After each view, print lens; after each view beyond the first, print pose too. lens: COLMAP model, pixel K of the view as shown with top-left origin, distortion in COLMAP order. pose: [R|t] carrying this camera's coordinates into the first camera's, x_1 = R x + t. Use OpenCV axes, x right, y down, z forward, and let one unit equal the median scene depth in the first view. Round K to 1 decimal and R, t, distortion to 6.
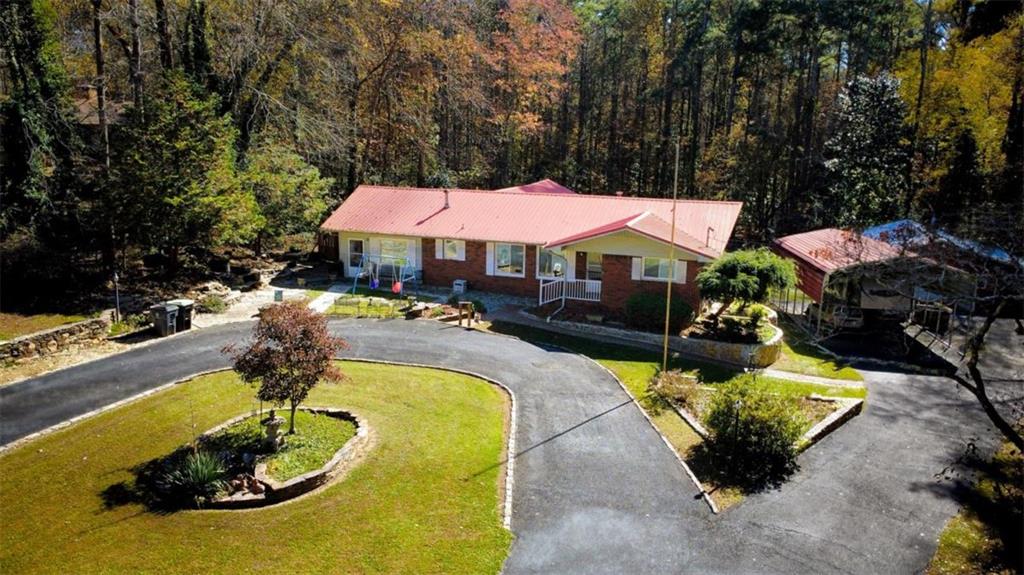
lens RADIAL K [[712.4, 0, 512.5], [0, 712.4, 288.0], [0, 0, 1]] dist [-0.005382, -0.004002]
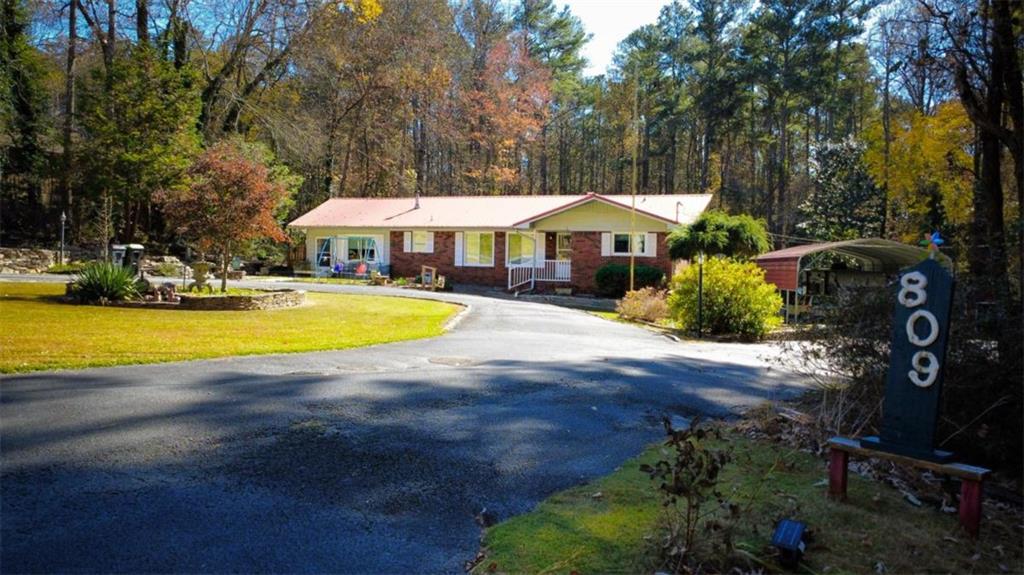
lens RADIAL K [[712.4, 0, 511.6], [0, 712.4, 287.6], [0, 0, 1]] dist [-0.005382, -0.004002]
pose [[0.999855, 0.000262, 0.017012, 0.025459], [0.002549, 0.986294, -0.164979, 0.180465], [-0.016822, 0.164999, 0.986150, 0.041758]]
